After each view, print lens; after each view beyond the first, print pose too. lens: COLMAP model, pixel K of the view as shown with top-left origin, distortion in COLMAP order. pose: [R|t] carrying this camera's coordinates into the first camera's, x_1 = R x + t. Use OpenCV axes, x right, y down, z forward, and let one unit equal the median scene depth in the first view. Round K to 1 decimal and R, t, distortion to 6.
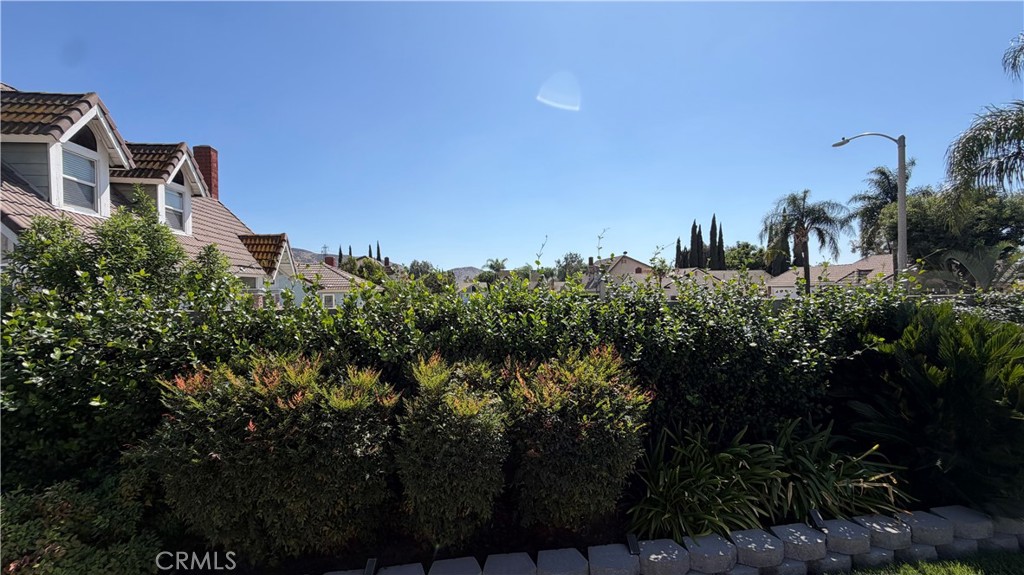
lens RADIAL K [[408.9, 0, 510.6], [0, 408.9, 289.3], [0, 0, 1]] dist [0.002232, -0.000188]
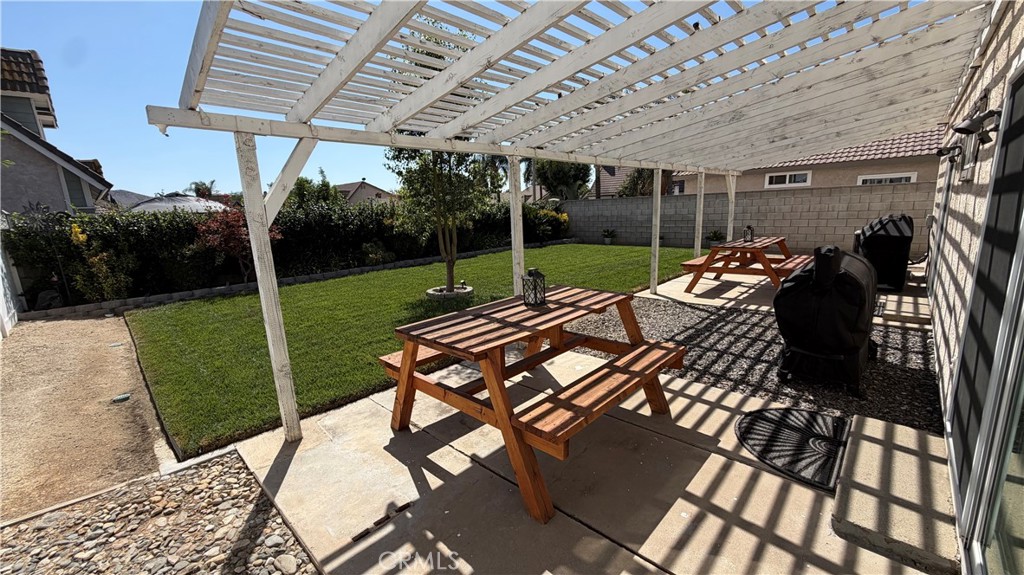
lens RADIAL K [[408.9, 0, 510.6], [0, 408.9, 289.3], [0, 0, 1]] dist [0.002232, -0.000188]
pose [[0.792805, -0.136428, 0.594010, -0.273711], [0.028280, 0.981810, 0.187751, 0.016715], [-0.608819, -0.132051, 0.782242, -0.377551]]
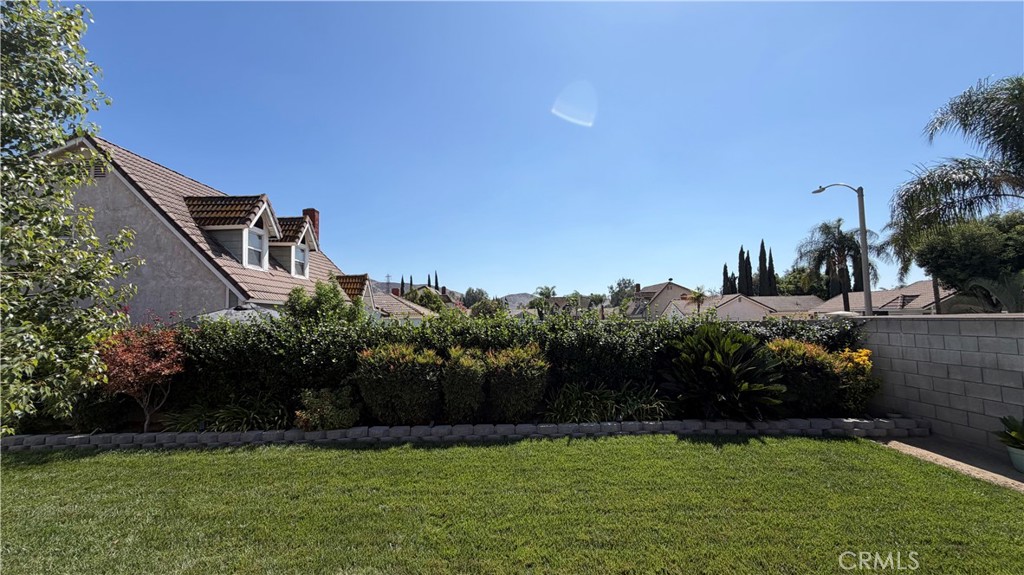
lens RADIAL K [[408.9, 0, 510.6], [0, 408.9, 289.3], [0, 0, 1]] dist [0.002232, -0.000188]
pose [[0.991149, -0.011113, -0.132289, 0.054210], [0.002636, 0.997941, -0.064087, -0.001630], [0.132728, 0.063171, 0.989137, -0.166679]]
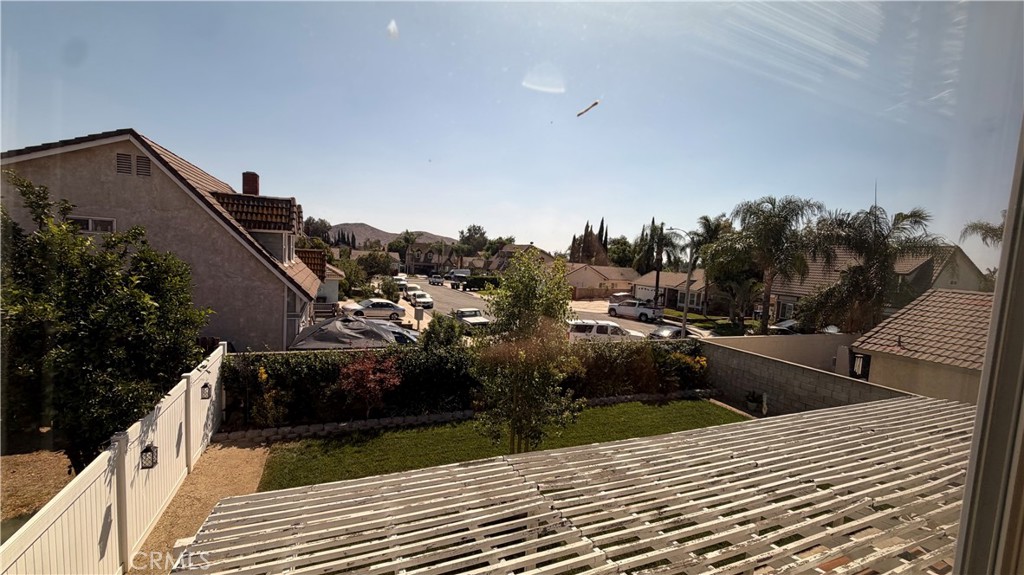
lens RADIAL K [[411.9, 0, 512.0], [0, 411.9, 287.5], [0, 0, 1]] dist [-0.000147, -0.000076]
pose [[0.963881, 0.056075, 0.260362, -0.212280], [-0.076924, 0.994536, 0.070579, -0.113174], [-0.254981, -0.088058, 0.962928, -0.389608]]
